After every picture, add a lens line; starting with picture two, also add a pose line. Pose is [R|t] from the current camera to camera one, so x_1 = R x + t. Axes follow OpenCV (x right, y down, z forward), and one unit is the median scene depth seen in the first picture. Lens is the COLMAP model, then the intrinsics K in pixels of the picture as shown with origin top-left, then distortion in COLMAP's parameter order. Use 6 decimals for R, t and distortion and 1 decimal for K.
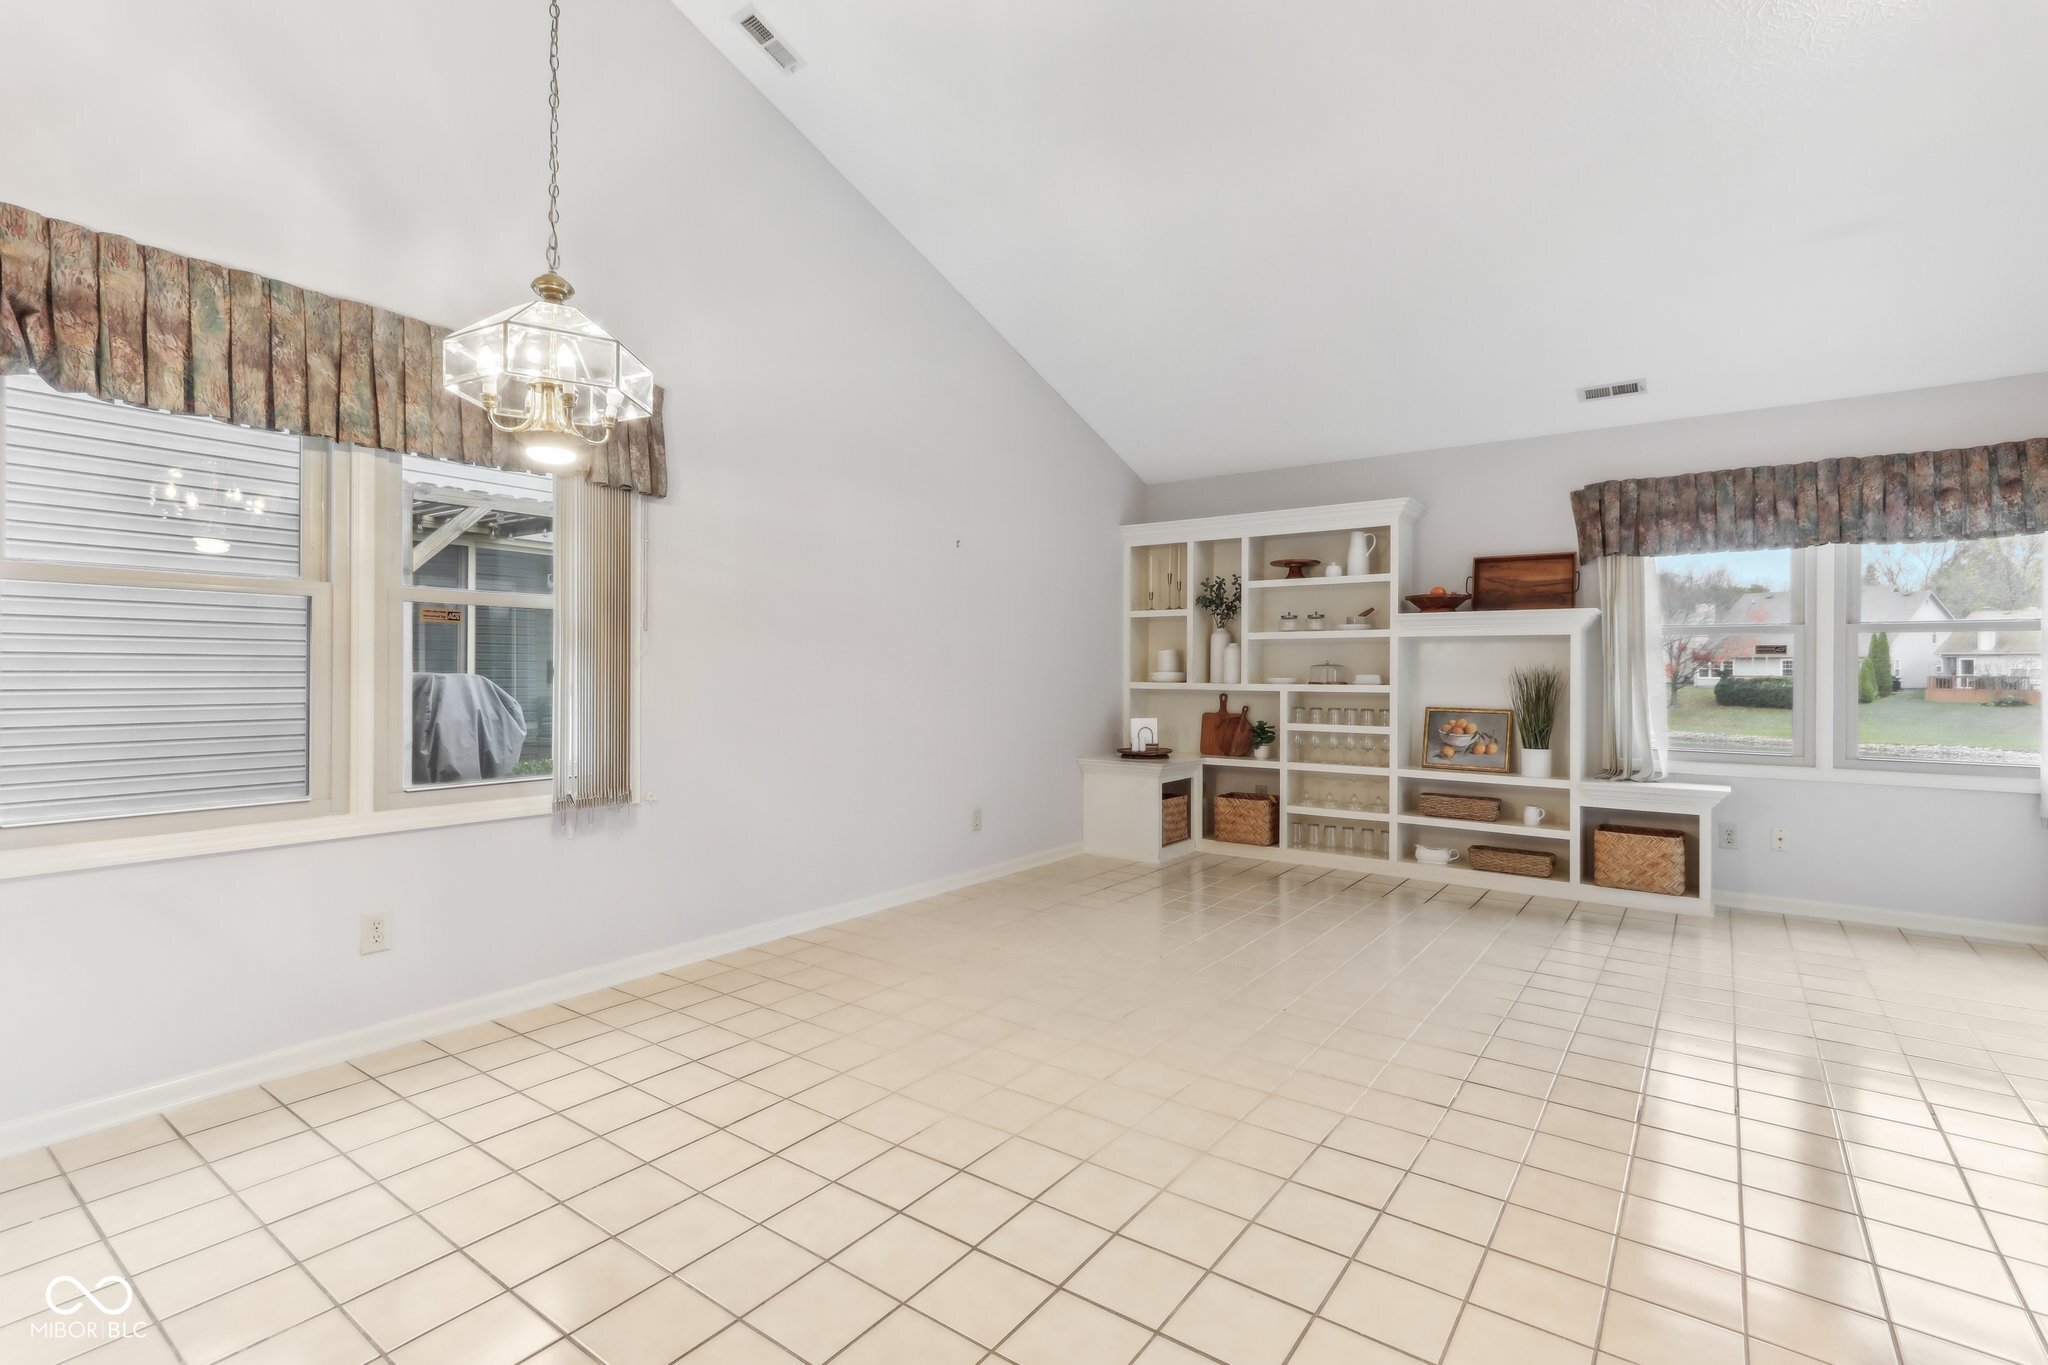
lens RADIAL K [[954.3, 0, 1018.4], [0, 954.3, 655.4], [0, 0, 1]] dist [0.000909, 0.000342]
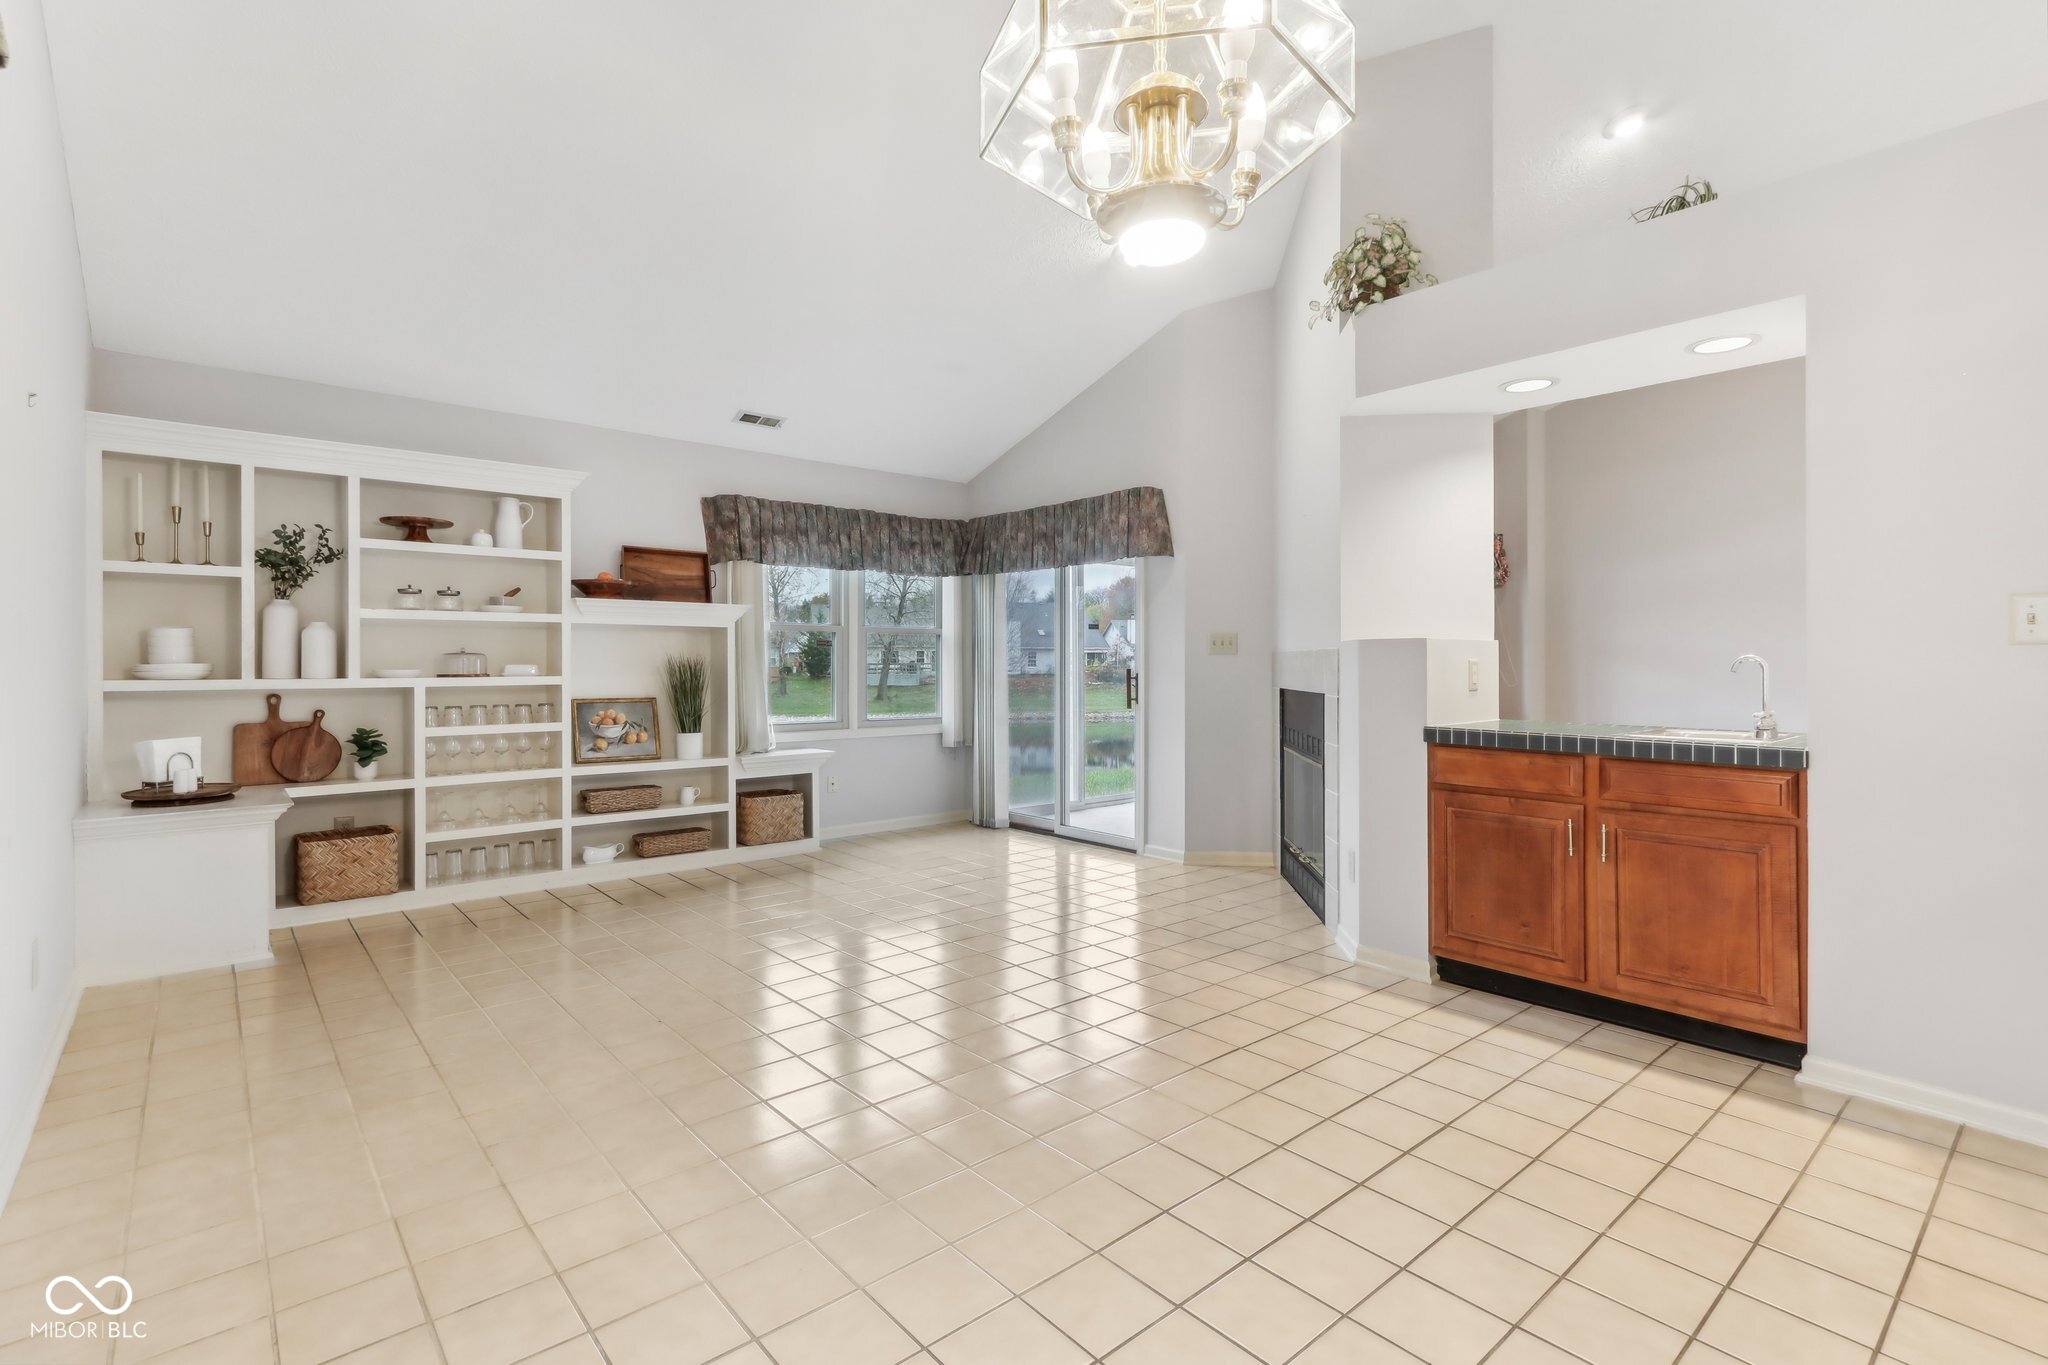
lens RADIAL K [[954.3, 0, 1018.4], [0, 954.3, 655.4], [0, 0, 1]] dist [0.000909, 0.000342]
pose [[0.226279, 0.000994, 0.974062, -0.392417], [-0.015326, 0.999879, 0.002540, 0.002526], [-0.973942, -0.015504, 0.226266, 0.376139]]
